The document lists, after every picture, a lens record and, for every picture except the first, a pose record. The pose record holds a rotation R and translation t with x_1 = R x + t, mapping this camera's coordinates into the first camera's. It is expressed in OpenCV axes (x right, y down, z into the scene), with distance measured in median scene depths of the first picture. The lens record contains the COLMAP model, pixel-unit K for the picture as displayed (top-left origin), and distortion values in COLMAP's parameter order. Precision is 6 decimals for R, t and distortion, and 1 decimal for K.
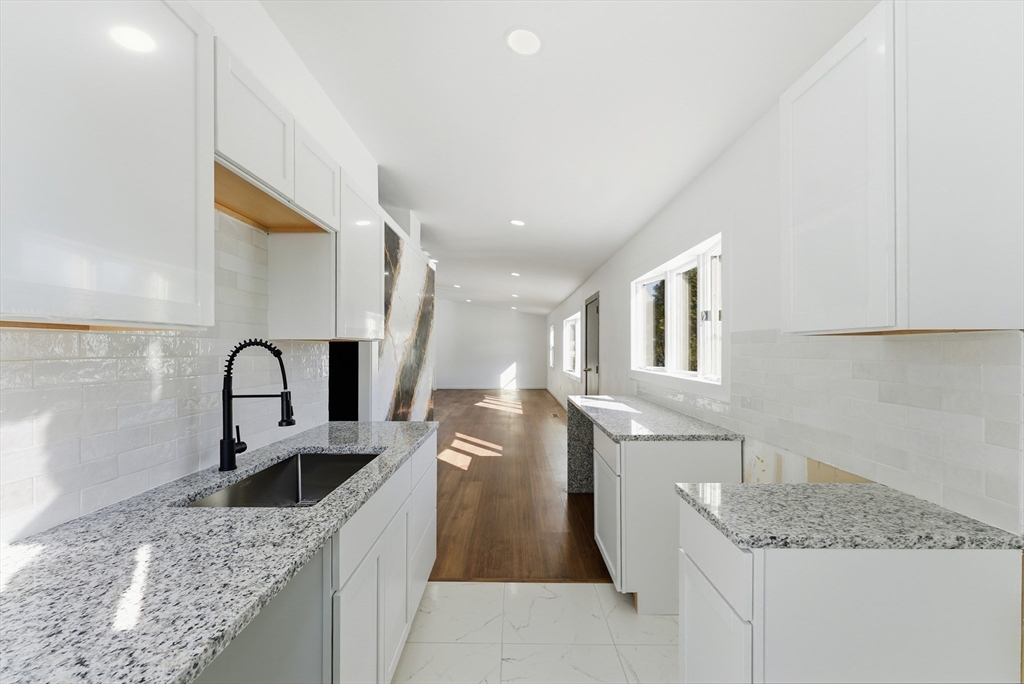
lens RADIAL K [[417.9, 0, 514.7], [0, 417.9, 350.9], [0, 0, 1]] dist [-0.002052, 0.000111]
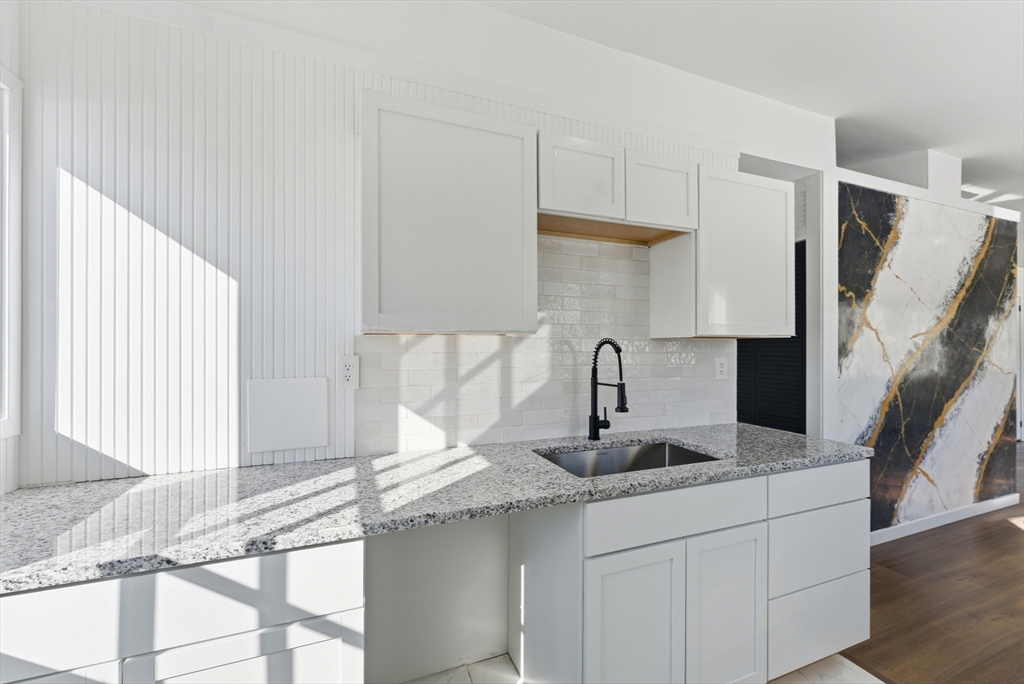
lens RADIAL K [[417.9, 0, 515.9], [0, 417.9, 340.0], [0, 0, 1]] dist [-0.002052, 0.000111]
pose [[0.374273, -0.014153, -0.927211, 0.430017], [-0.004193, 0.999847, -0.016954, -0.001986], [0.927309, 0.010234, 0.374156, 0.284045]]
